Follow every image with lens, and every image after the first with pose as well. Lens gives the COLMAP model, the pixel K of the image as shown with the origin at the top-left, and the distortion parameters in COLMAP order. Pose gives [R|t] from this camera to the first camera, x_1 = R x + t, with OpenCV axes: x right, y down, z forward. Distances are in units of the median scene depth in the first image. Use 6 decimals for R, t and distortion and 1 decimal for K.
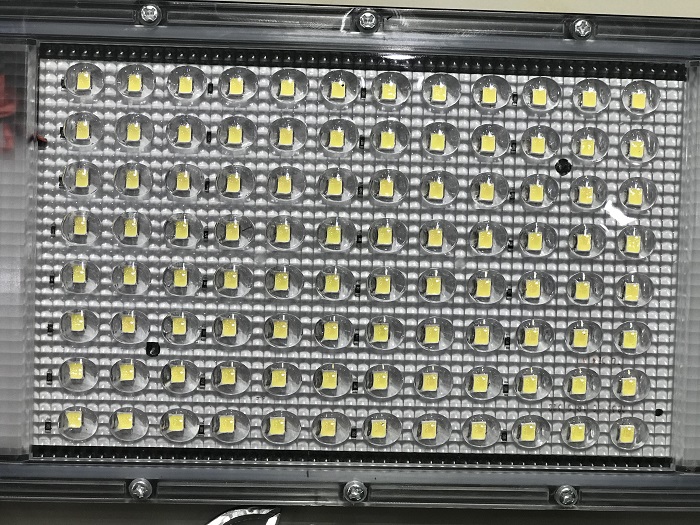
lens RADIAL K [[1168.4, 0, 350.0], [0, 1168.4, 262.5], [0, 0, 1]] dist [-0.053310, 0.259087]
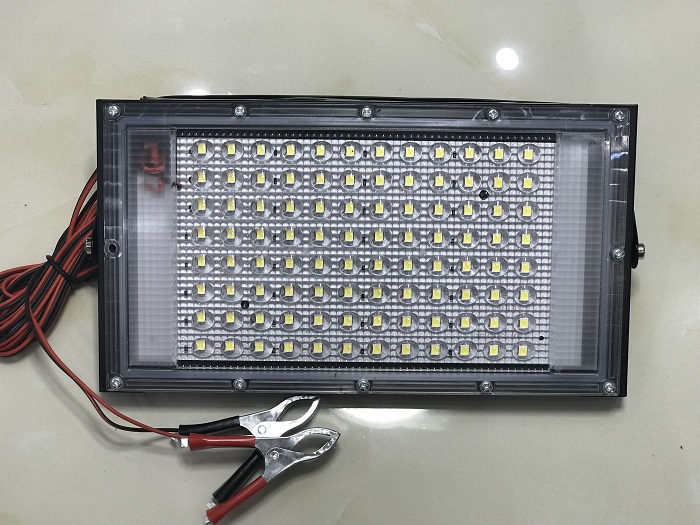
lens RADIAL K [[1168.4, 0, 350.0], [0, 1168.4, 262.5], [0, 0, 1]] dist [-0.053310, 0.259087]
pose [[0.999287, -0.011318, -0.036032, 0.049004], [0.013623, 0.997832, 0.064390, -0.096378], [0.035225, -0.064835, 0.997274, -0.711806]]
